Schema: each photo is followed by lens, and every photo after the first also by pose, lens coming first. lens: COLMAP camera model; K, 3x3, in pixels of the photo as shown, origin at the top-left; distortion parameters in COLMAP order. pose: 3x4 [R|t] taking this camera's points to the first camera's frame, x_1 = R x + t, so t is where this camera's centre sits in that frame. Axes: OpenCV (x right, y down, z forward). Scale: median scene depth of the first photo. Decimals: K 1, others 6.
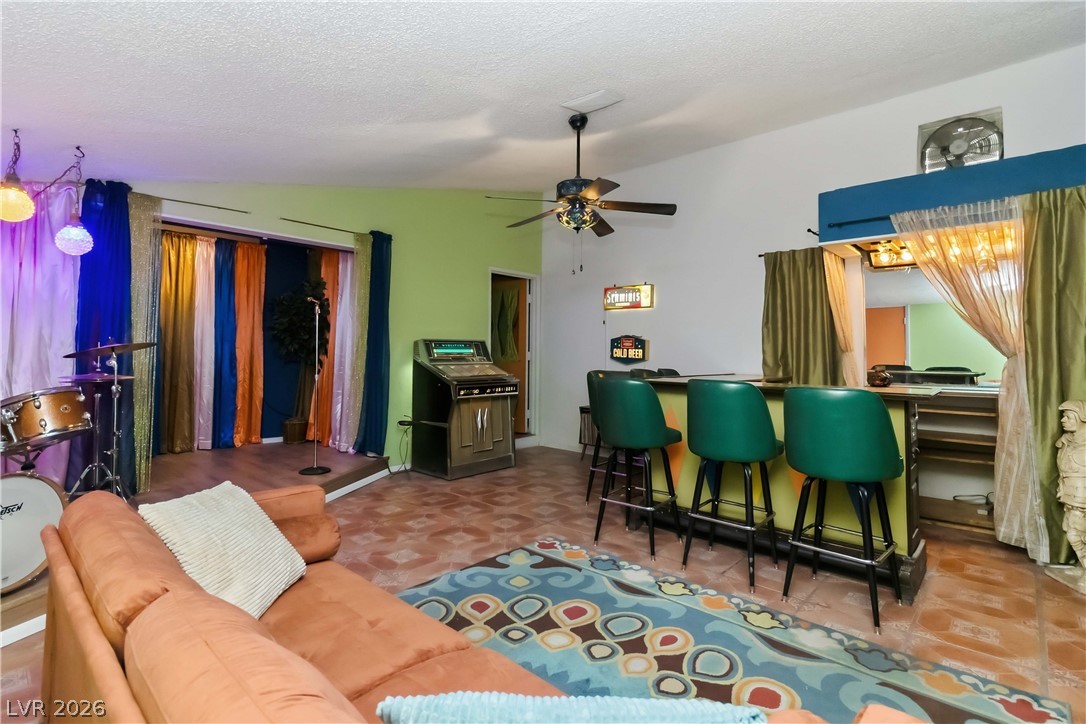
lens RADIAL K [[525.4, 0, 547.1], [0, 525.4, 347.9], [0, 0, 1]] dist [0.000514, 0.000034]
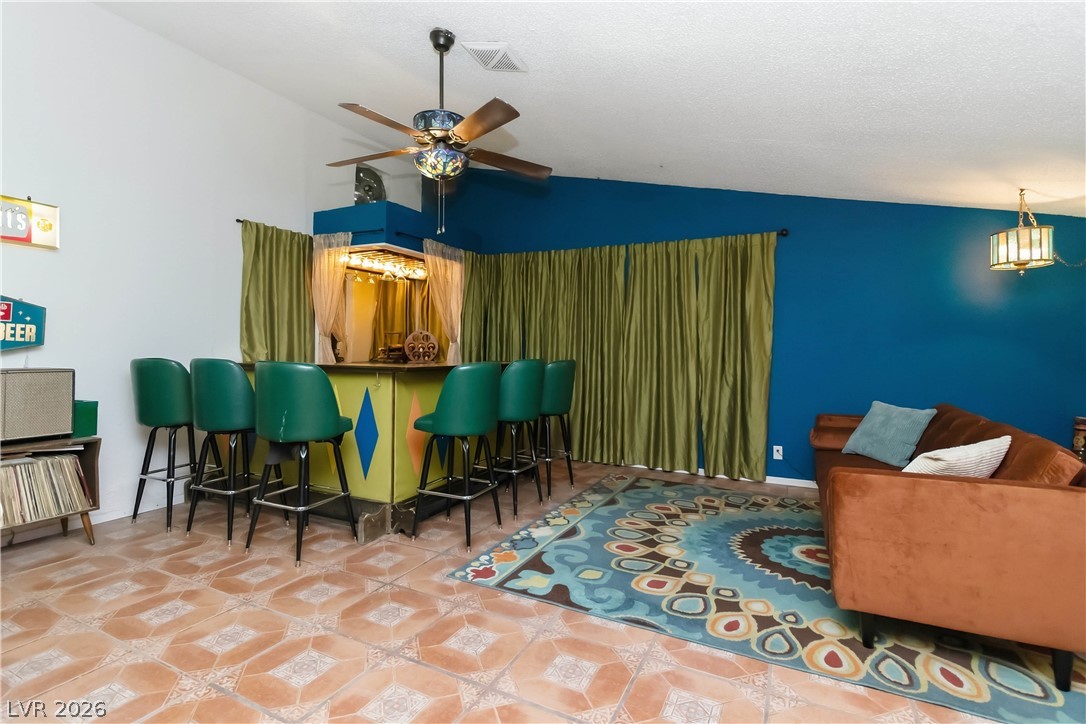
lens RADIAL K [[525.4, 0, 547.1], [0, 525.4, 347.9], [0, 0, 1]] dist [0.000514, 0.000034]
pose [[-0.240664, 0.001107, 0.970608, -0.770635], [-0.017149, 0.999838, -0.005392, 0.033469], [-0.970457, -0.017943, -0.240606, 1.052885]]
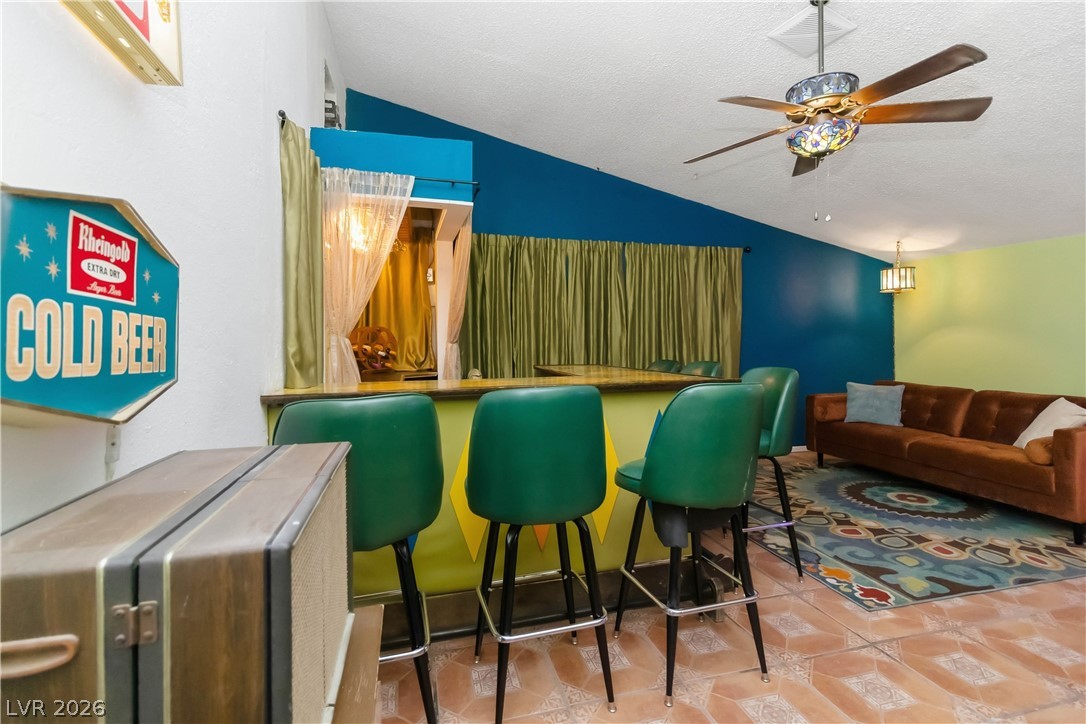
lens RADIAL K [[506.4, 0, 541.3], [0, 506.4, 344.1], [0, 0, 1]] dist [0.000490, 0.000076]
pose [[-0.830747, -0.000491, 0.556650, -0.006858], [-0.001848, 0.999997, -0.001877, 0.018734], [-0.556647, -0.002589, -0.830745, 1.788116]]
